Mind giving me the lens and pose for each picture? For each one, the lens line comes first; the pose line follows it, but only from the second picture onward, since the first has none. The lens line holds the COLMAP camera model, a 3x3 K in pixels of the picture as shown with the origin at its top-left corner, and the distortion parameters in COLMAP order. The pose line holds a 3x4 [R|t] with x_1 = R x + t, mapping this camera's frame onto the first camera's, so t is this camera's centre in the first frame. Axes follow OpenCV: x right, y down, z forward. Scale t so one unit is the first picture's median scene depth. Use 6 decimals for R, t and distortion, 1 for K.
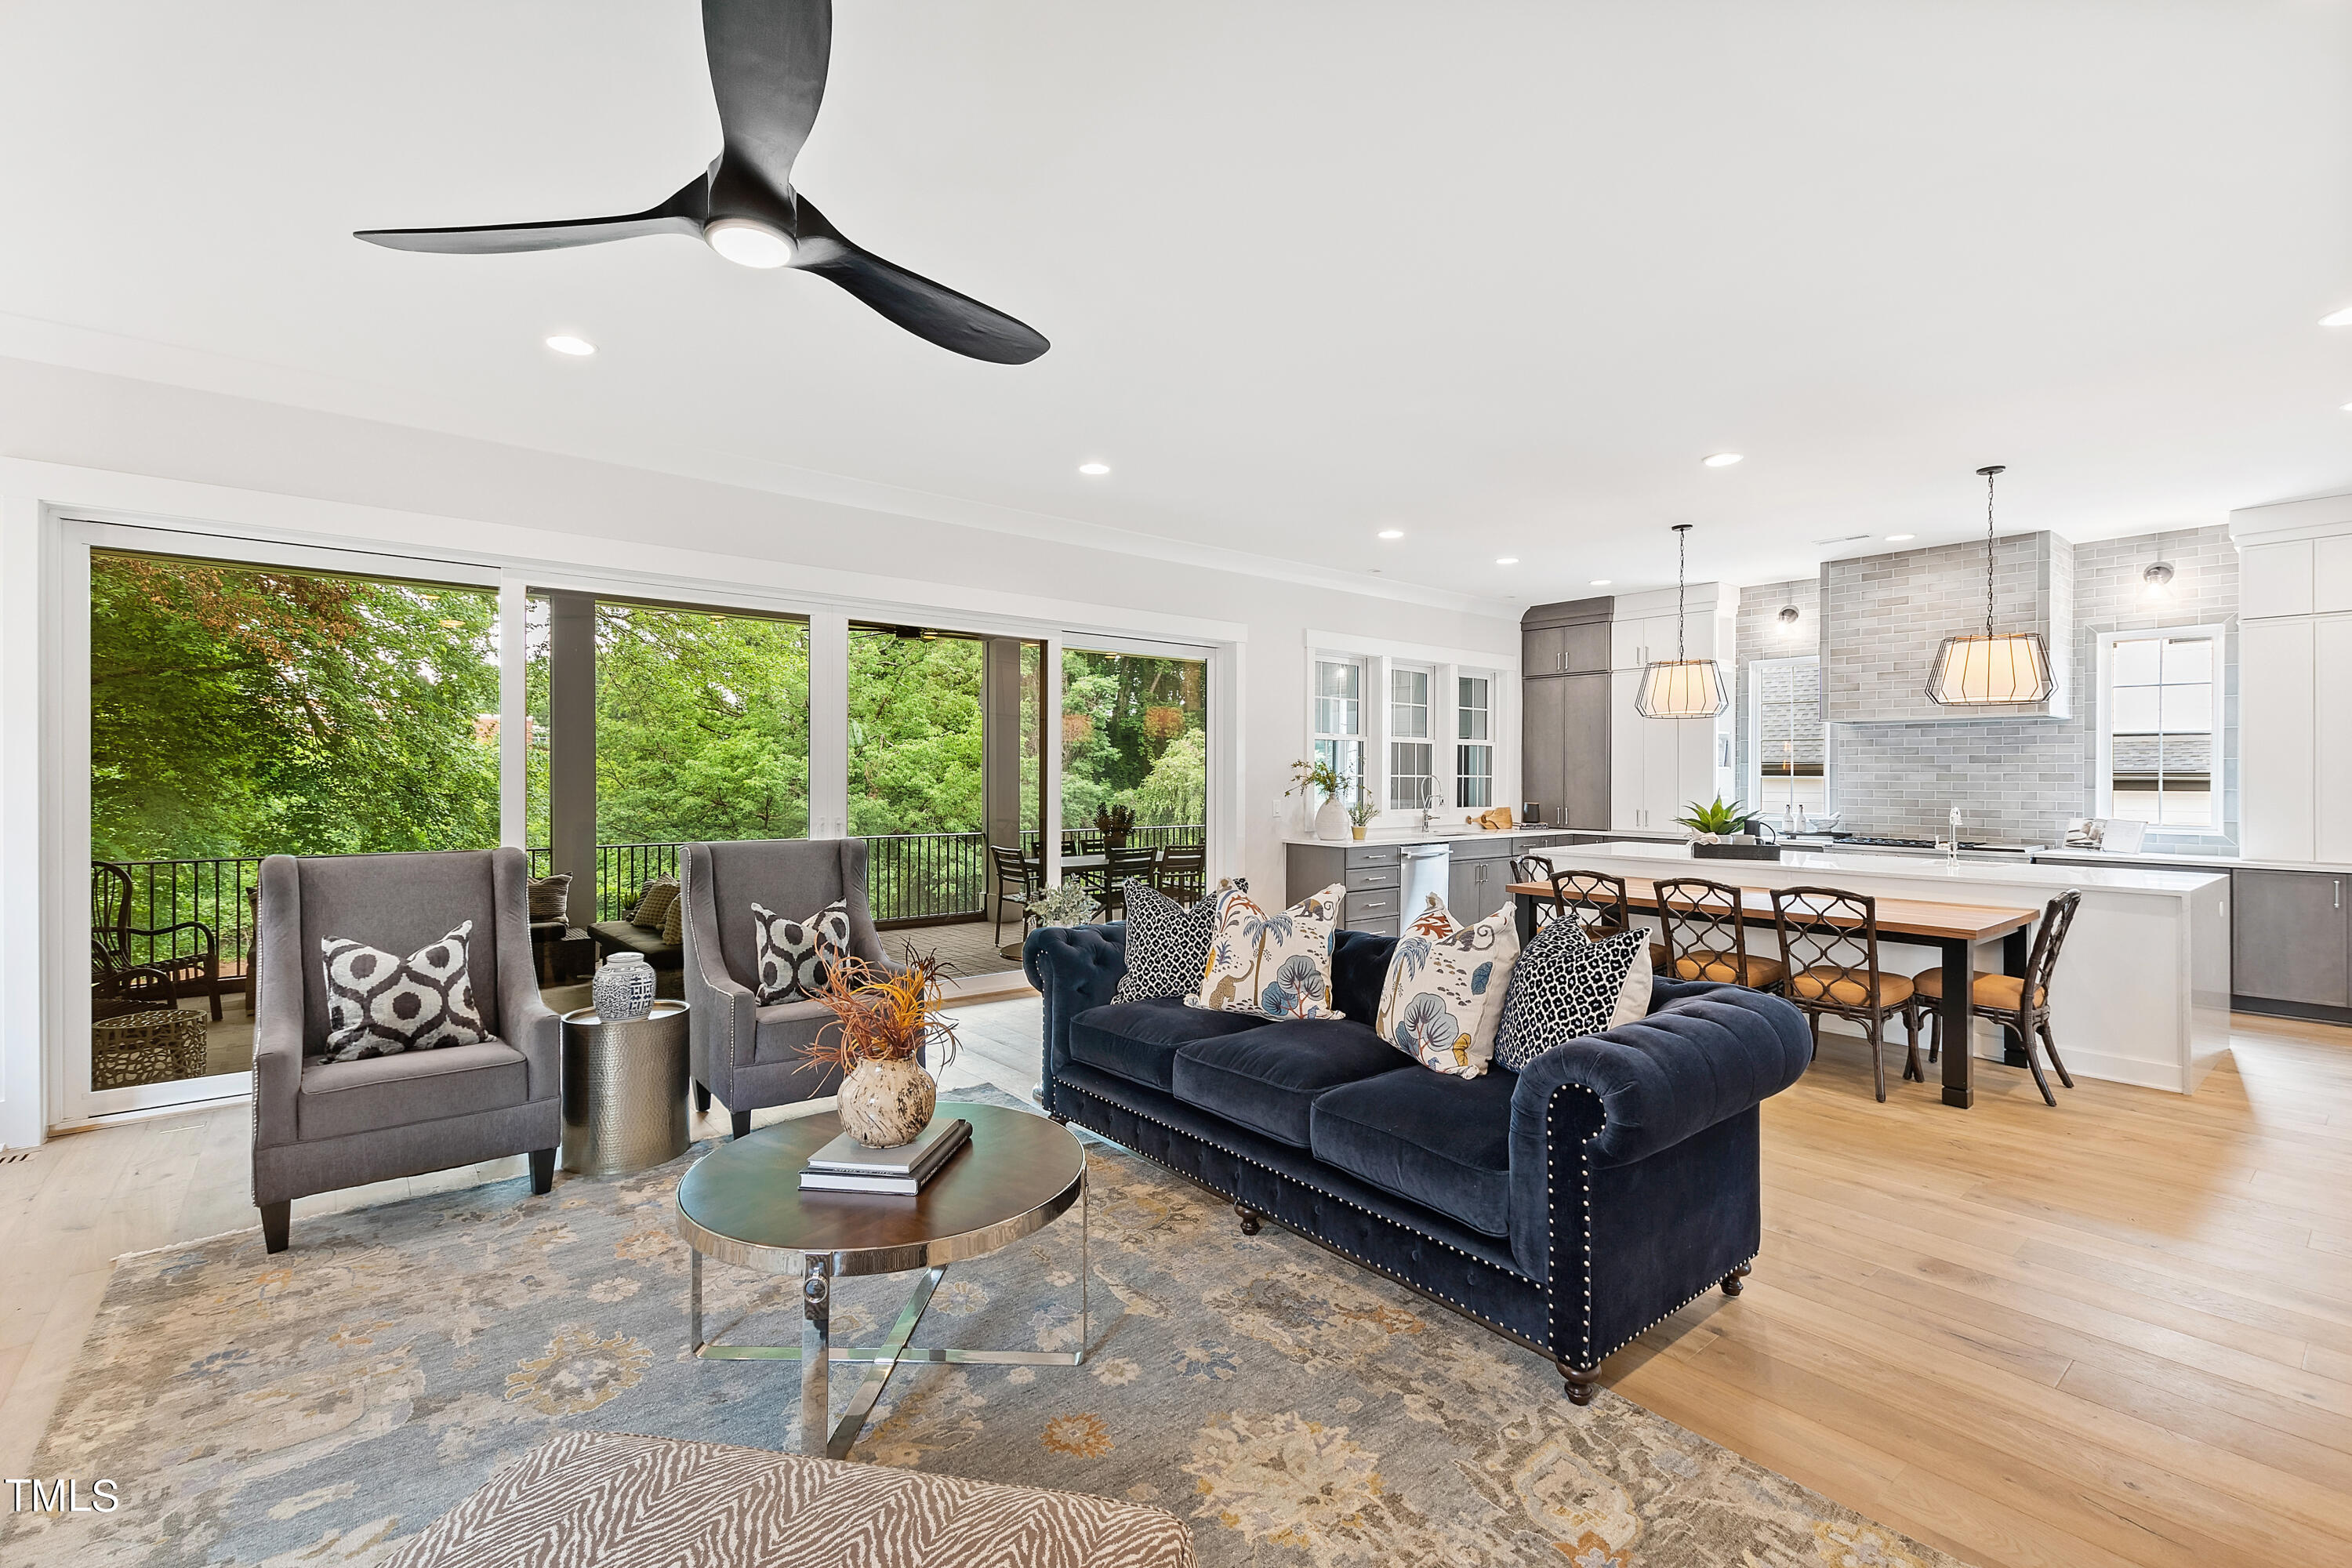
lens RADIAL K [[1025.1, 0, 1162.4], [0, 1025.1, 790.0], [0, 0, 1]] dist [0.007094, -0.000796]
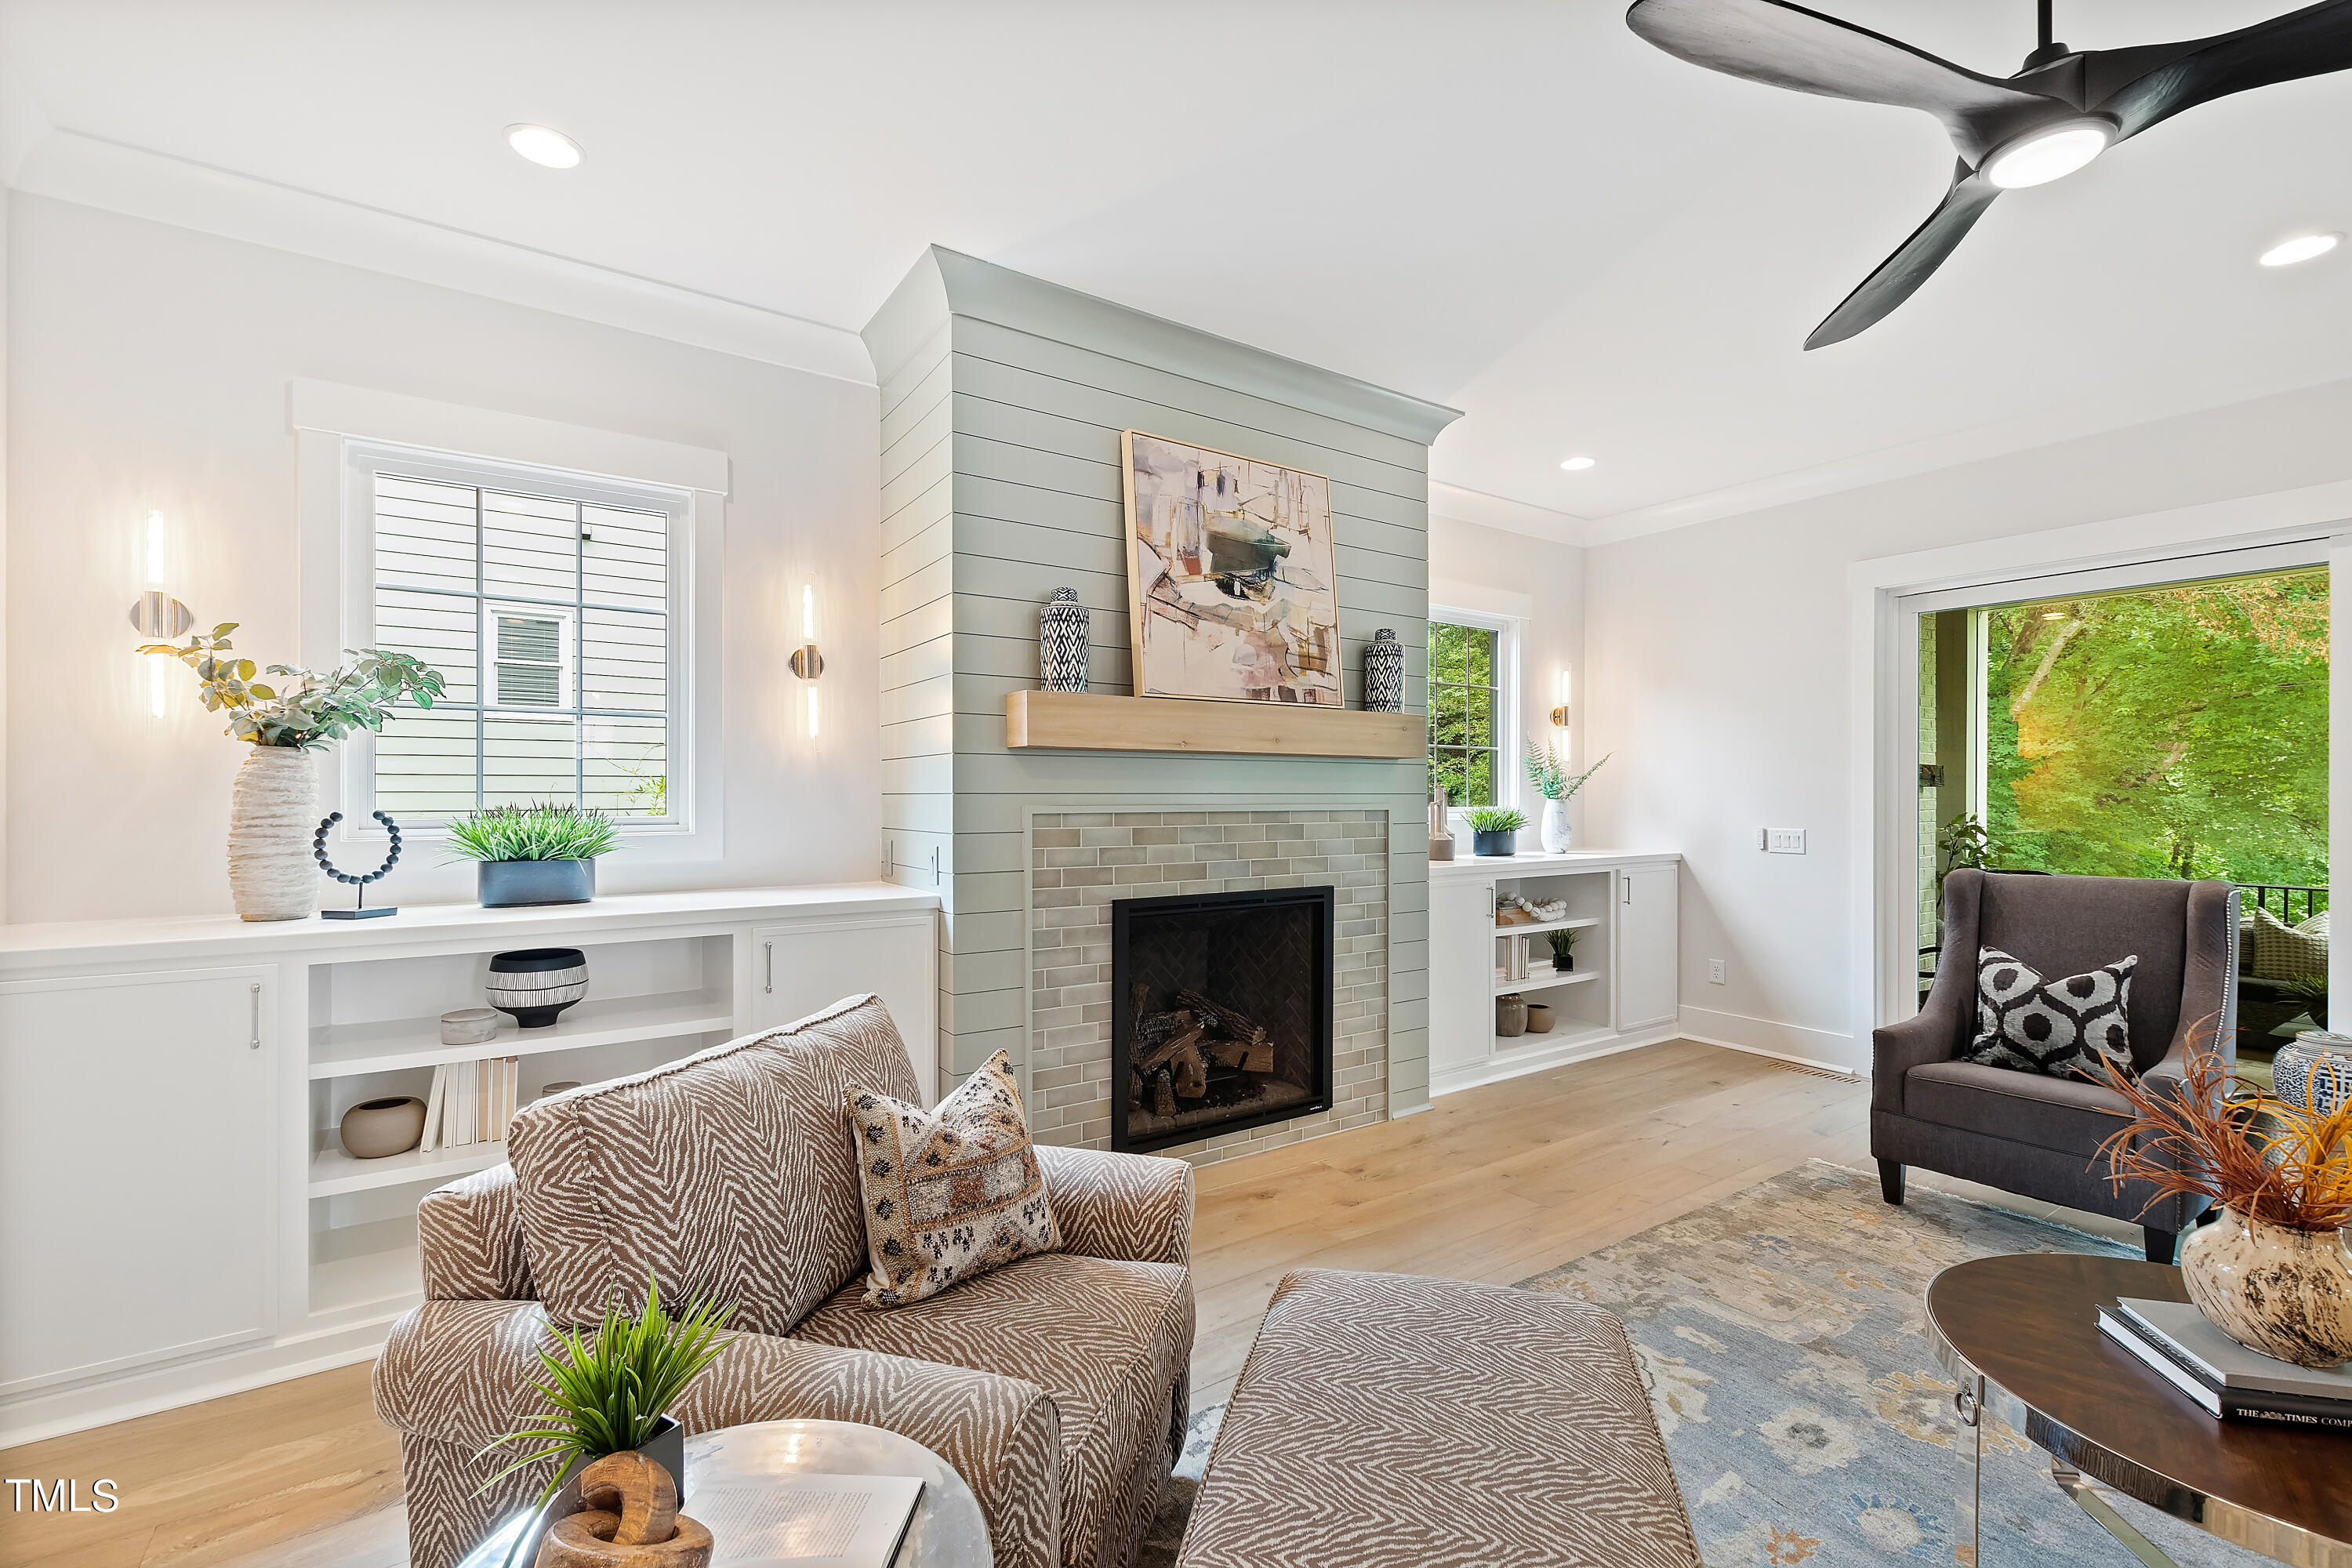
lens RADIAL K [[1025.1, 0, 1185.2], [0, 1025.1, 794.9], [0, 0, 1]] dist [0.007094, -0.000796]
pose [[-0.070995, -0.004233, -0.997468, 0.355168], [-0.008267, 0.999959, -0.003655, -0.005921], [0.997442, 0.007987, -0.071027, 0.266122]]
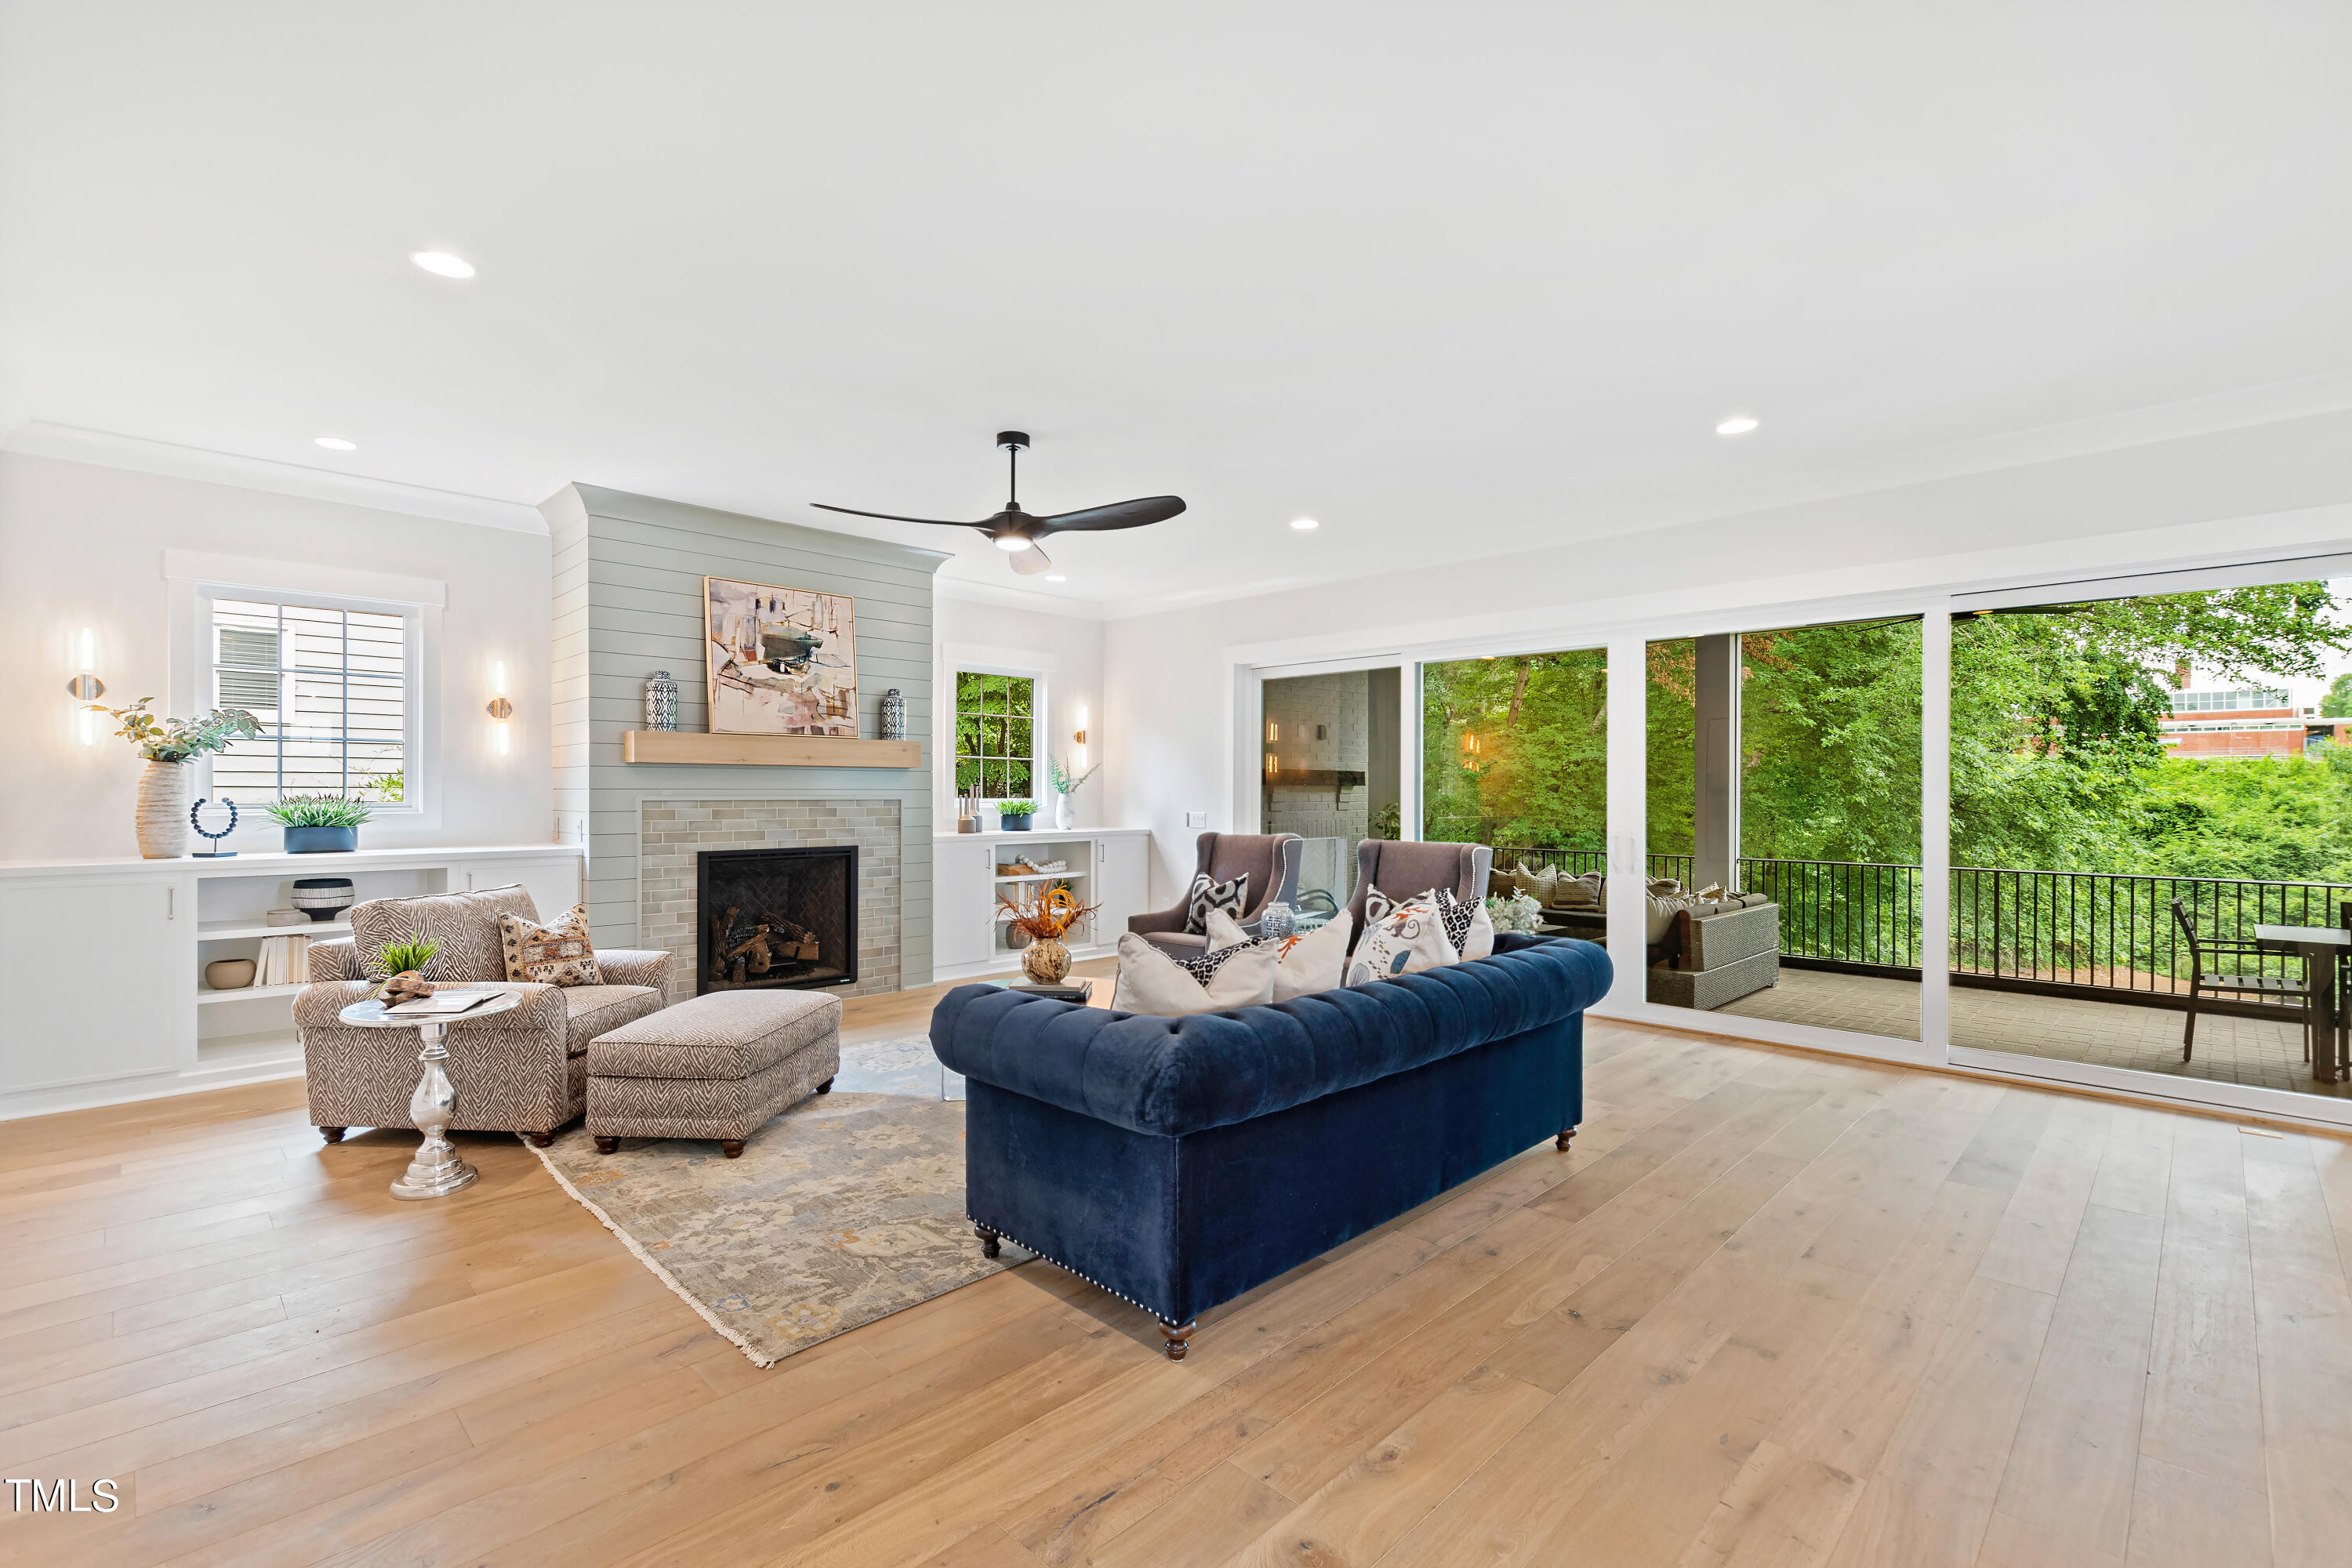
lens RADIAL K [[1025.1, 0, 1167.1], [0, 1025.1, 790.7], [0, 0, 1]] dist [0.007094, -0.000796]
pose [[0.116363, -0.003868, -0.993199, 1.284841], [-0.009659, 0.999941, -0.005026, -0.006639], [0.993160, 0.010178, 0.116319, 0.775782]]
